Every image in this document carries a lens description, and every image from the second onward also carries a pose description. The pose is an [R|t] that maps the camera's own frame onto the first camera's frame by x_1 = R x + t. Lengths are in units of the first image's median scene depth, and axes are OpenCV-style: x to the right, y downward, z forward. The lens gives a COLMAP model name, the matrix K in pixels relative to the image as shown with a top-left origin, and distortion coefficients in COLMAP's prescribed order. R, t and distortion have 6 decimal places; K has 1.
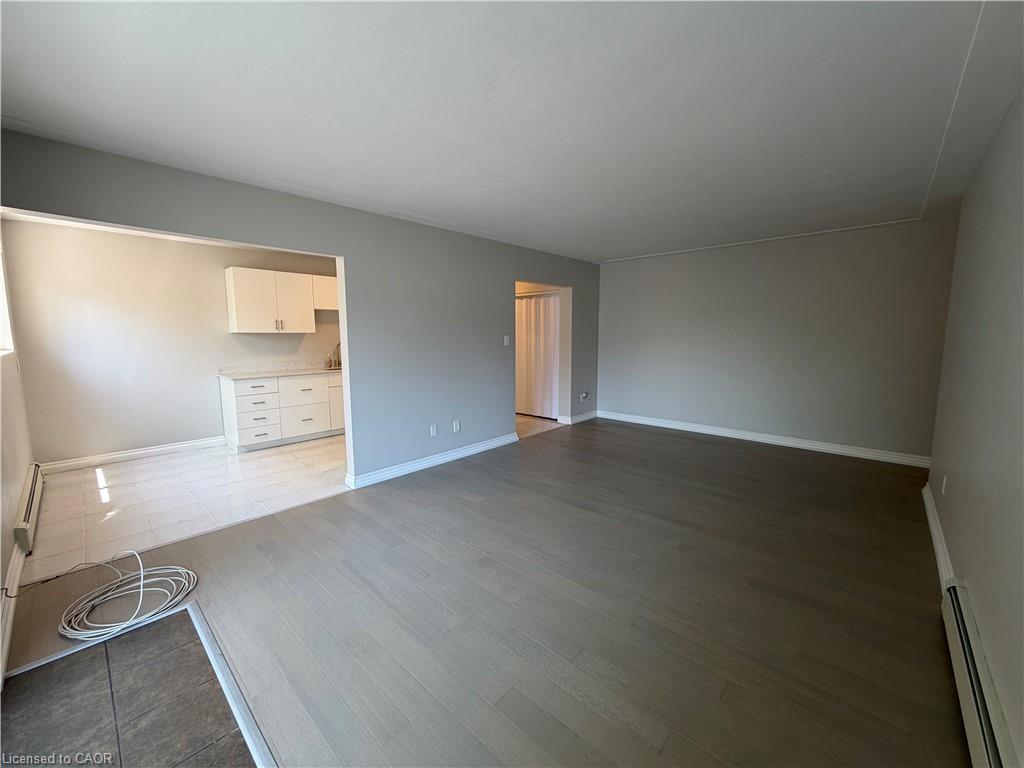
lens RADIAL K [[406.4, 0, 507.7], [0, 406.4, 382.2], [0, 0, 1]] dist [-0.001631, -0.000001]
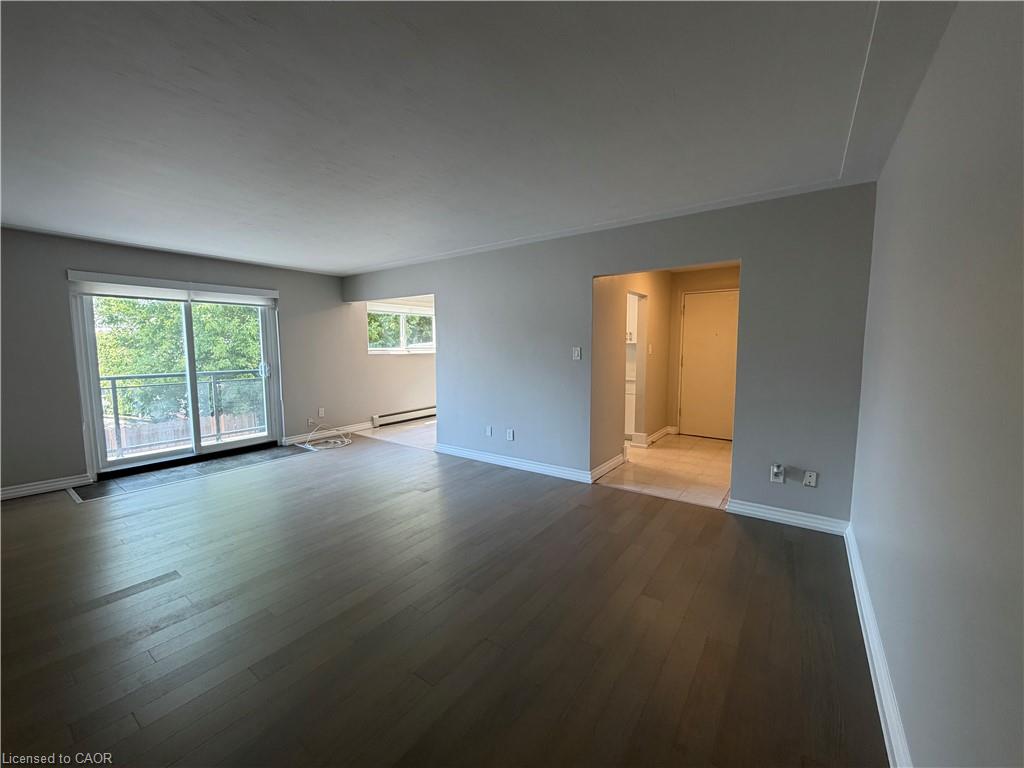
lens RADIAL K [[406.4, 0, 507.7], [0, 406.4, 382.2], [0, 0, 1]] dist [-0.001631, -0.000001]
pose [[0.118227, 0.092919, -0.988630, 0.824797], [-0.116669, 0.990016, 0.079097, -0.098524], [0.986109, 0.105991, 0.127887, 0.796119]]
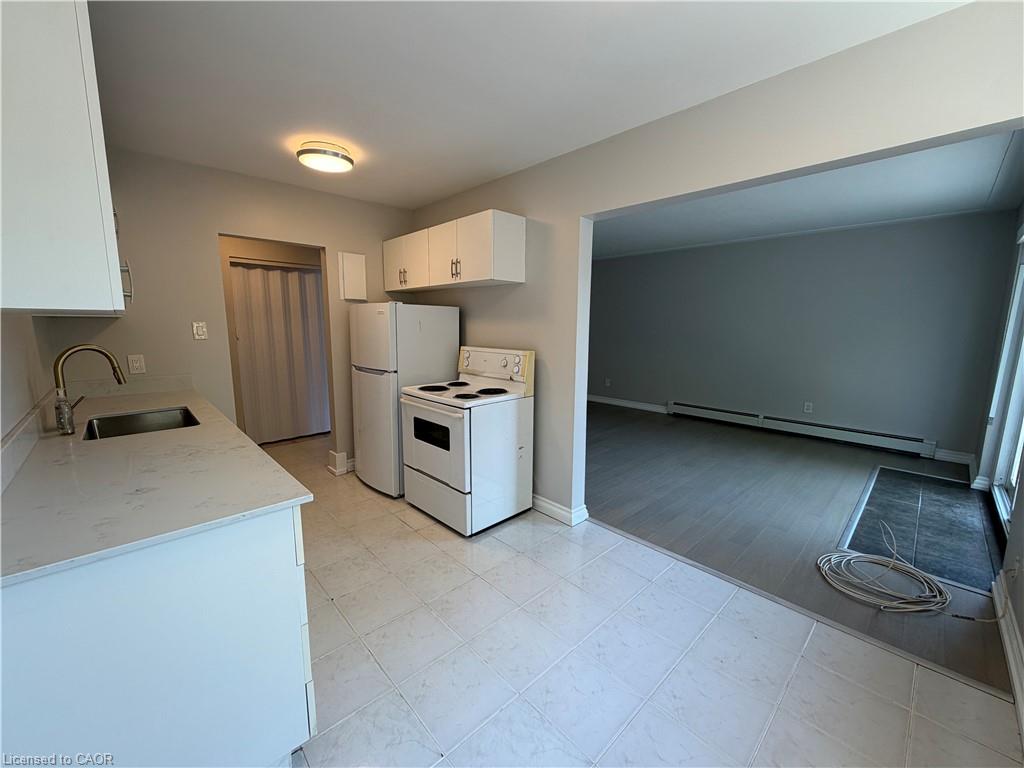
lens RADIAL K [[406.4, 0, 507.7], [0, 406.4, 382.2], [0, 0, 1]] dist [-0.001631, -0.000001]
pose [[0.066866, -0.139297, 0.987991, -0.869702], [0.113080, 0.984885, 0.131206, -0.093840], [-0.991333, 0.102949, 0.081607, 0.810068]]
